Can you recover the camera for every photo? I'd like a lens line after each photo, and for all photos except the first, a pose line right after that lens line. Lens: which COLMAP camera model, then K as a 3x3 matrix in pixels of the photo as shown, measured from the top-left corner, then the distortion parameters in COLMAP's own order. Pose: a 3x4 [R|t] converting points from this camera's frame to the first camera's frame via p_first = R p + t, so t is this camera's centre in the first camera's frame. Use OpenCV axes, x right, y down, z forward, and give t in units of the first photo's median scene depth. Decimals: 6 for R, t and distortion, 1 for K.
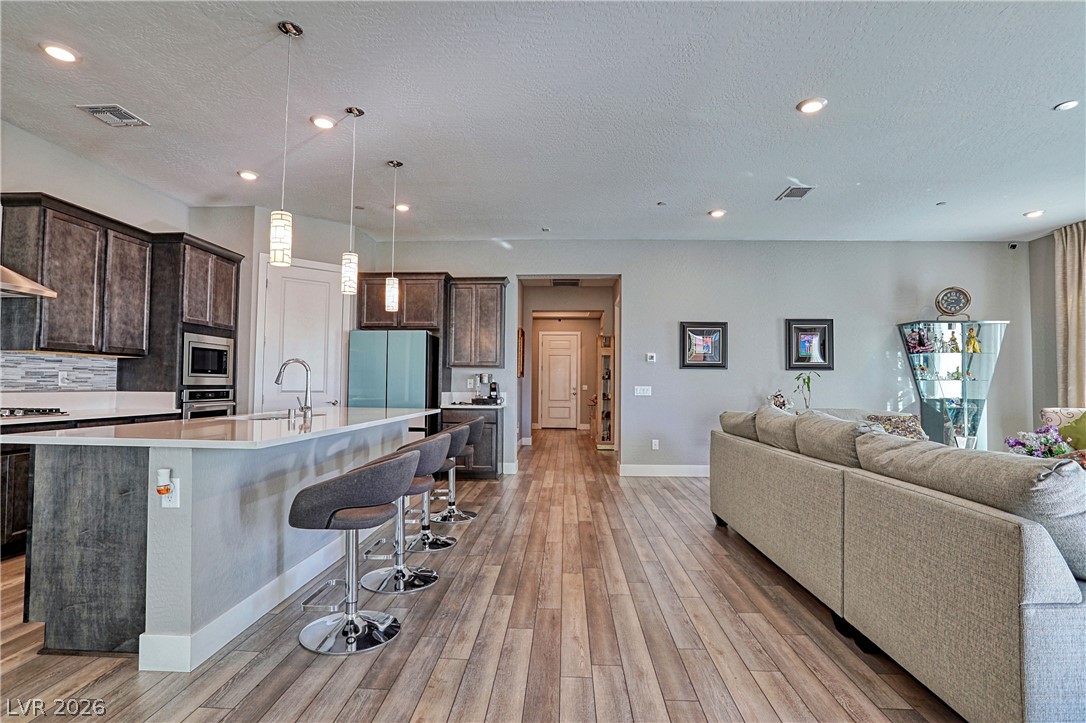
lens RADIAL K [[554.9, 0, 535.6], [0, 554.9, 363.3], [0, 0, 1]] dist [-0.073538, 0.038208]
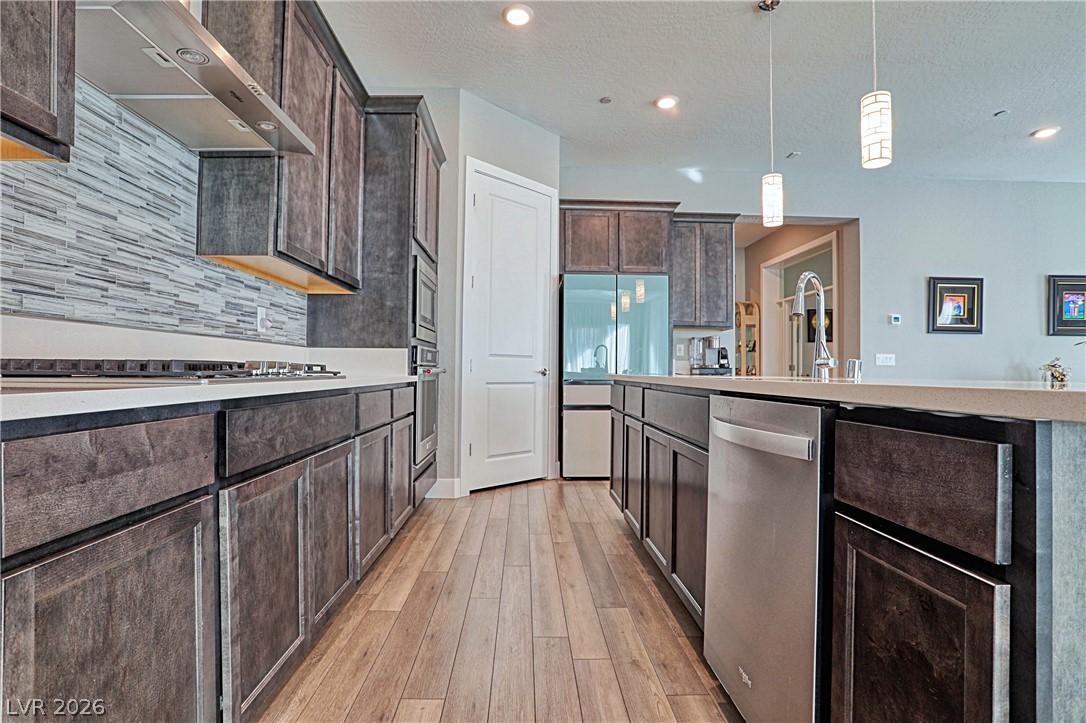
lens RADIAL K [[545.0, 0, 535.7], [0, 545.0, 363.3], [0, 0, 1]] dist [-0.079129, 0.041426]
pose [[0.996959, 0.002492, 0.077893, -0.556617], [-0.004631, 0.999617, 0.027297, 0.051605], [-0.077795, -0.027575, 0.996588, 0.352597]]
